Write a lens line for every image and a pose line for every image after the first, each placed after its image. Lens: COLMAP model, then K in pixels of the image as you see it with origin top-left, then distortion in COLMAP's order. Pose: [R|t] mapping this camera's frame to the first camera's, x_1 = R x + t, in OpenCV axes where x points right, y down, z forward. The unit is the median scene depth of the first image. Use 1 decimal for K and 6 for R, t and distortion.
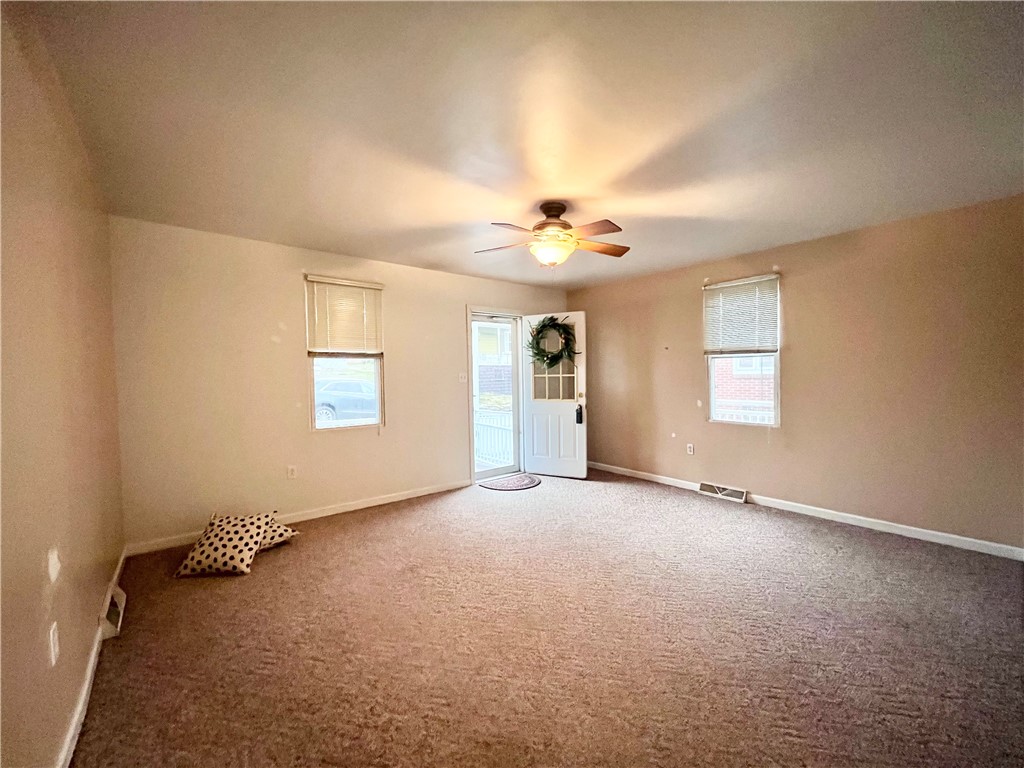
lens RADIAL K [[414.0, 0, 511.2], [0, 414.0, 385.7], [0, 0, 1]] dist [-0.003711, -0.000462]
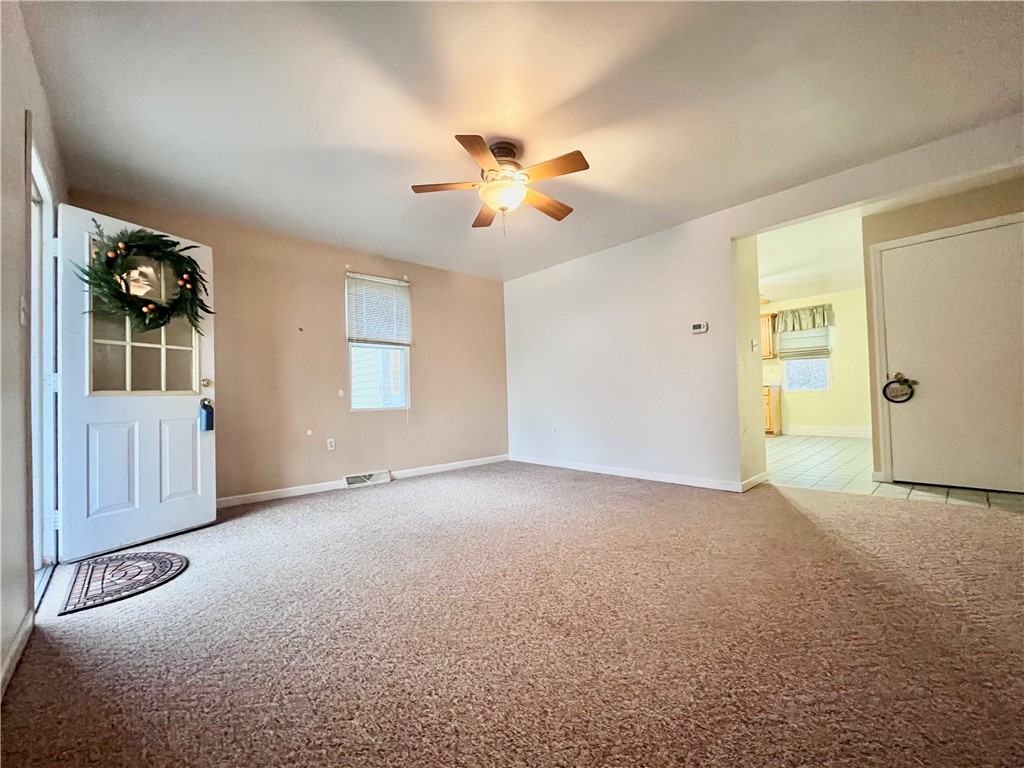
lens RADIAL K [[414.0, 0, 516.0], [0, 414.0, 384.3], [0, 0, 1]] dist [-0.003711, -0.000462]
pose [[-0.058732, 0.040482, 0.997453, -0.461093], [0.055636, 0.997757, -0.037218, 0.072820], [-0.996722, 0.053309, -0.060853, 0.600431]]
